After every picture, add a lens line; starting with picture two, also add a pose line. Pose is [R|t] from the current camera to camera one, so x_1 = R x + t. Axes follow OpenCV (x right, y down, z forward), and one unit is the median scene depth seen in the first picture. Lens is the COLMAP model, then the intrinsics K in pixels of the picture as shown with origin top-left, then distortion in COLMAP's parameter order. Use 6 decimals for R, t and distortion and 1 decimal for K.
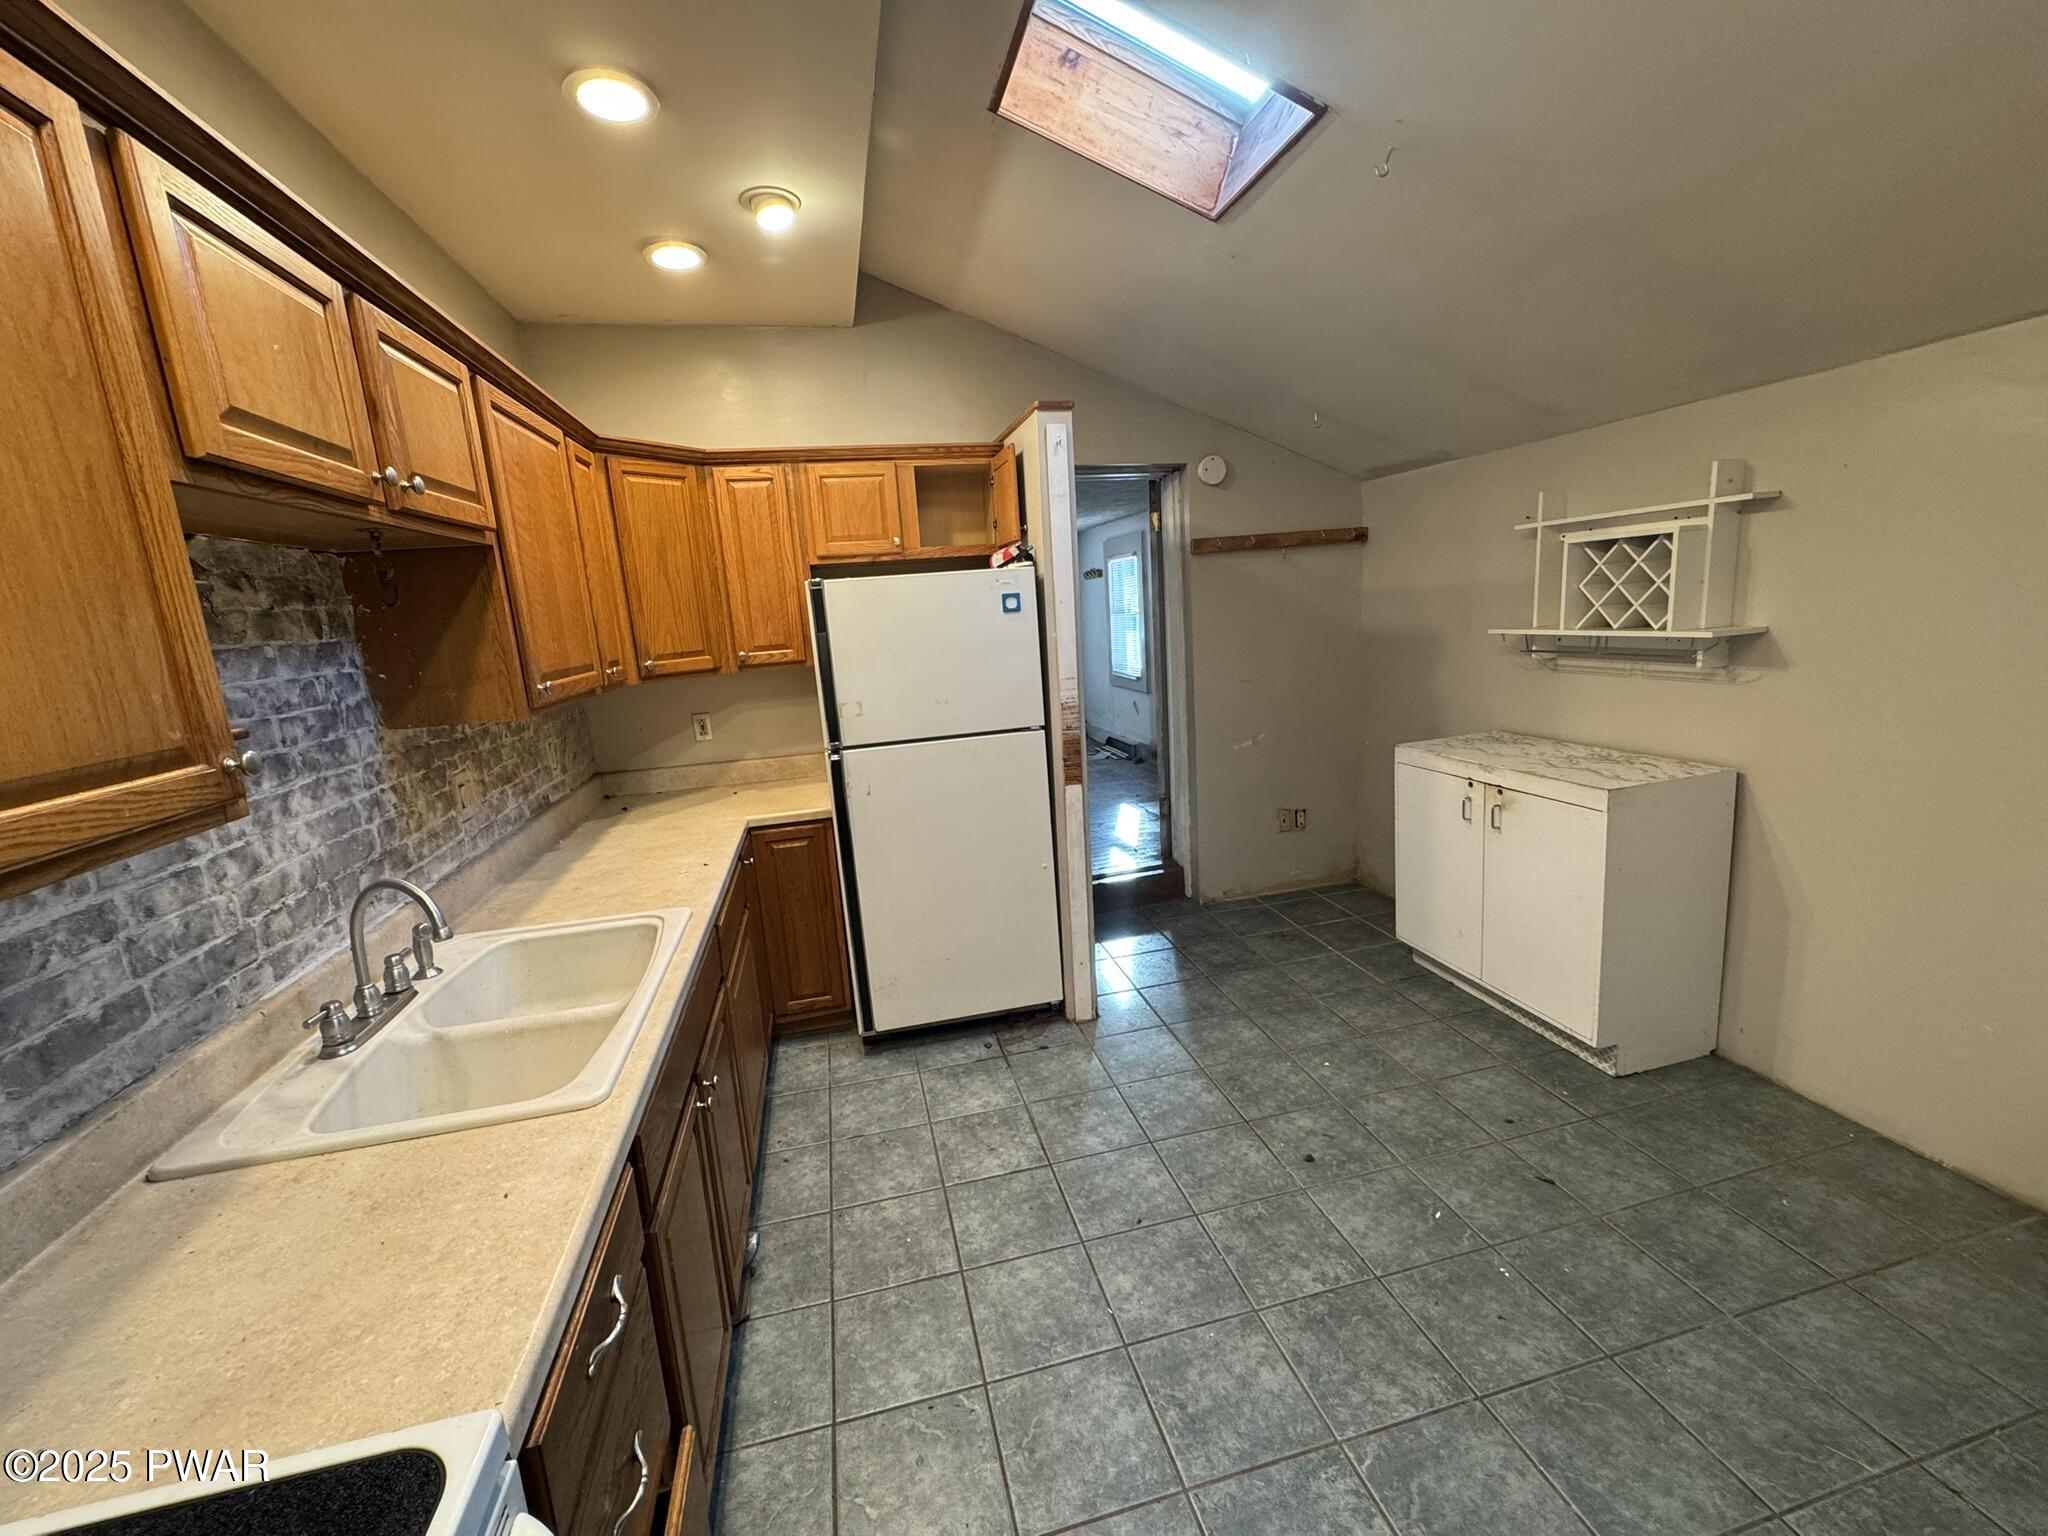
lens RADIAL K [[819.3, 0, 1022.2], [0, 819.3, 760.5], [0, 0, 1]] dist [-0.001917, -0.000250]
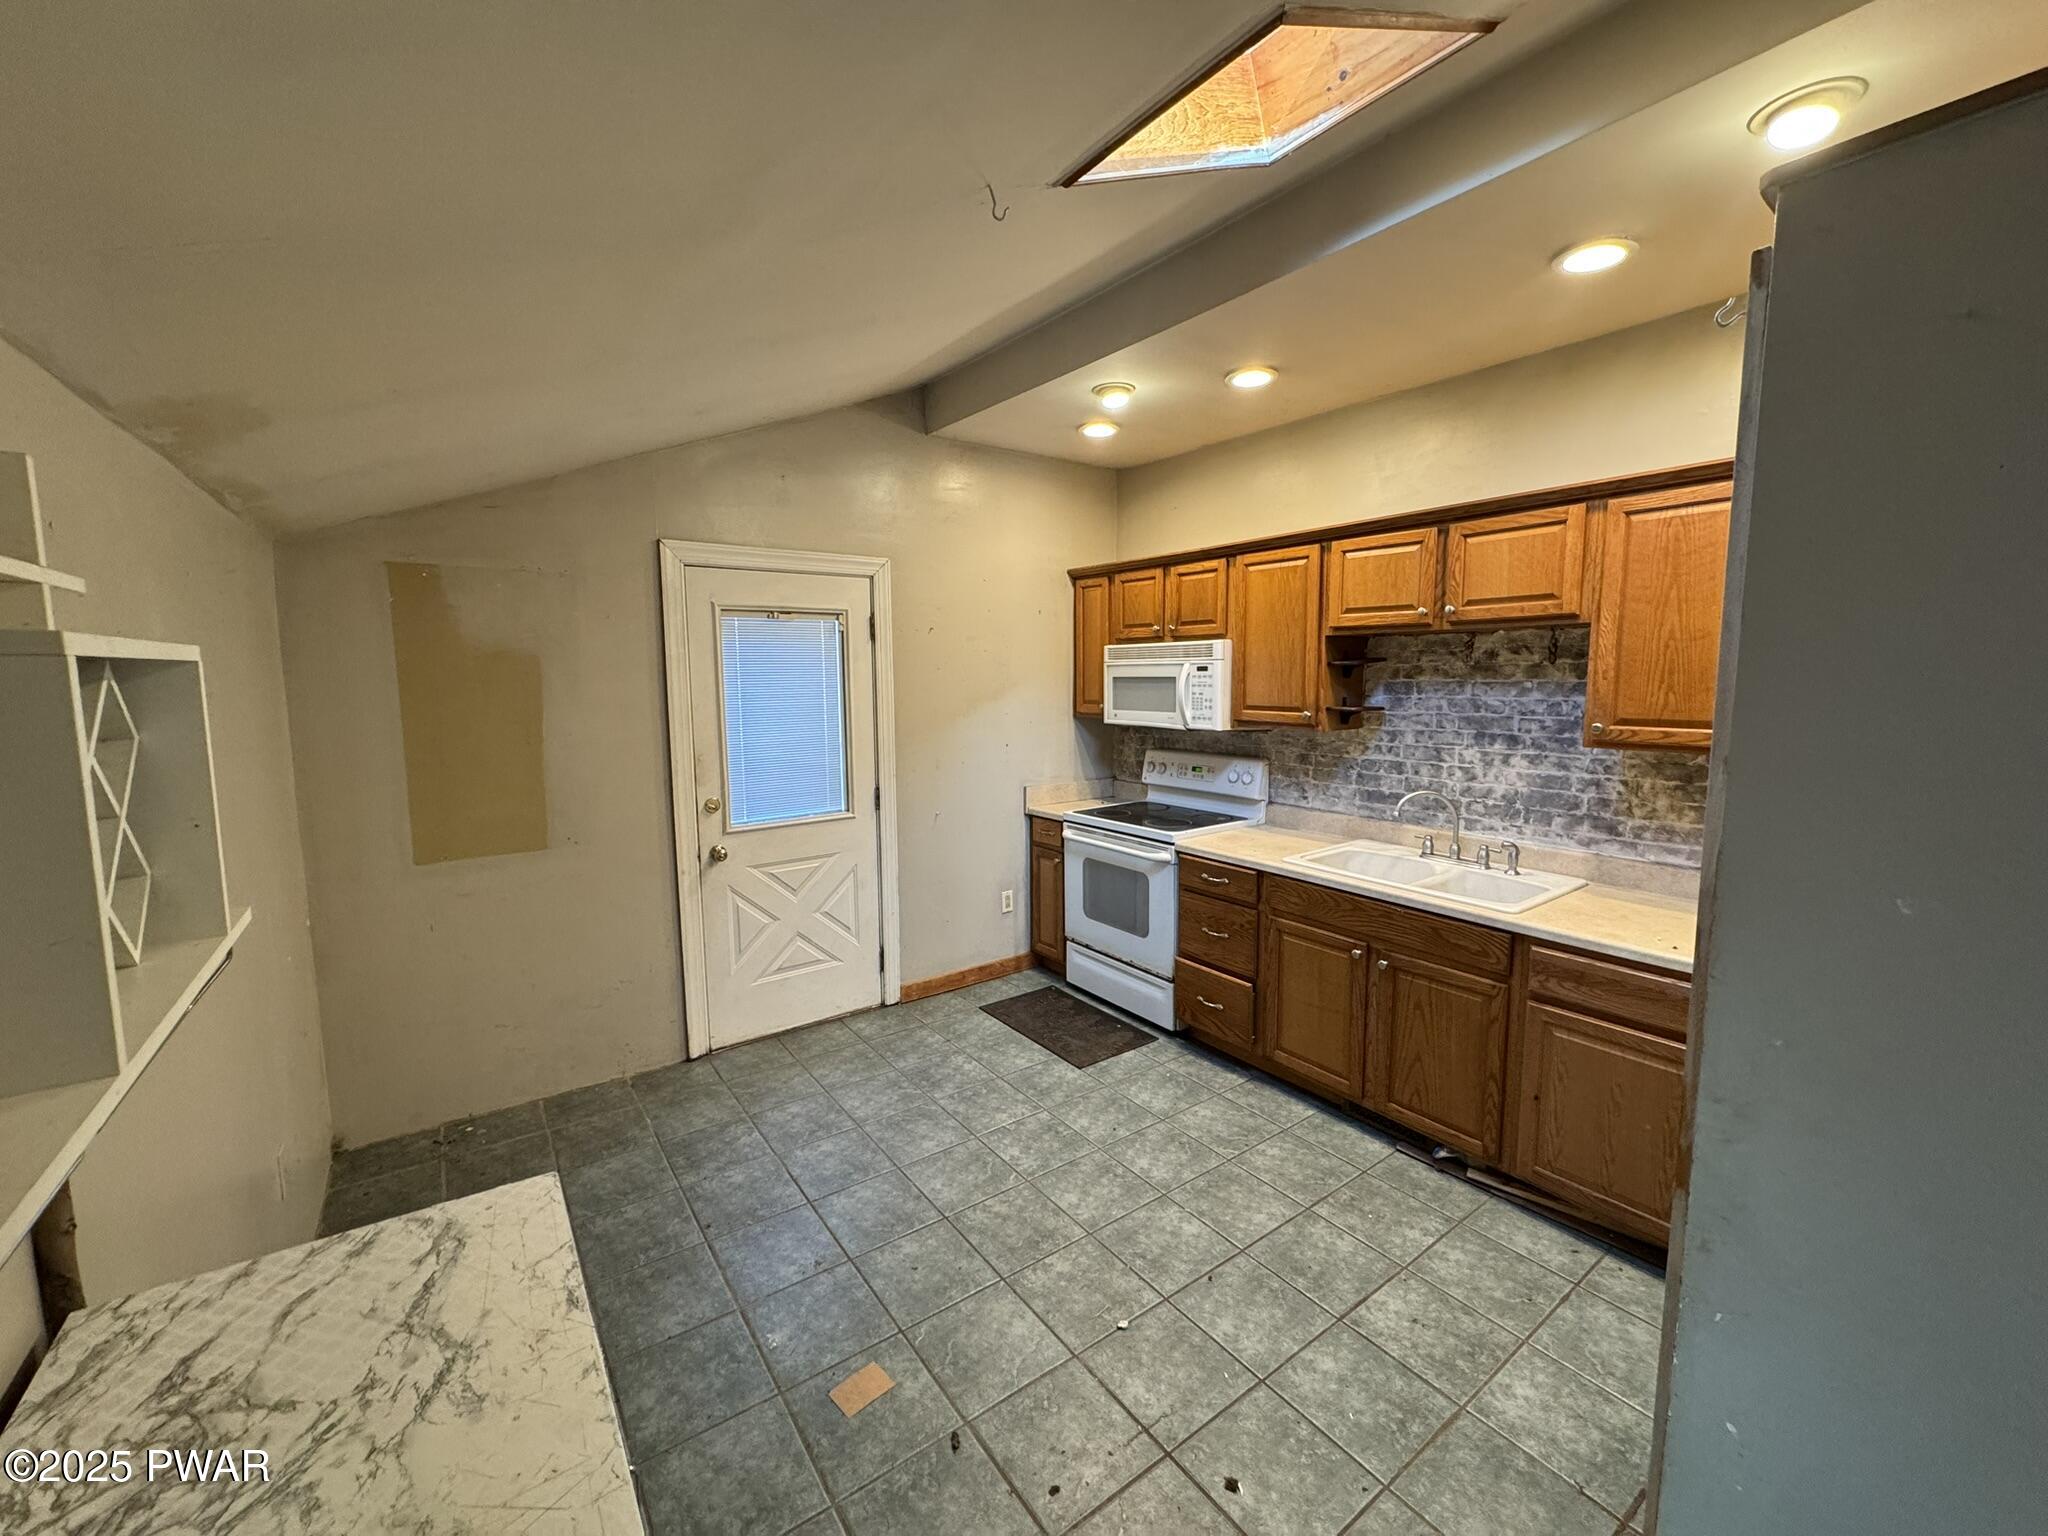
lens RADIAL K [[819.3, 0, 1022.2], [0, 819.3, 760.5], [0, 0, 1]] dist [-0.001917, -0.000250]
pose [[-0.921233, 0.114224, -0.371864, 0.915191], [-0.004792, 0.952516, 0.304452, -0.528430], [0.388983, 0.282253, -0.876941, 2.201830]]
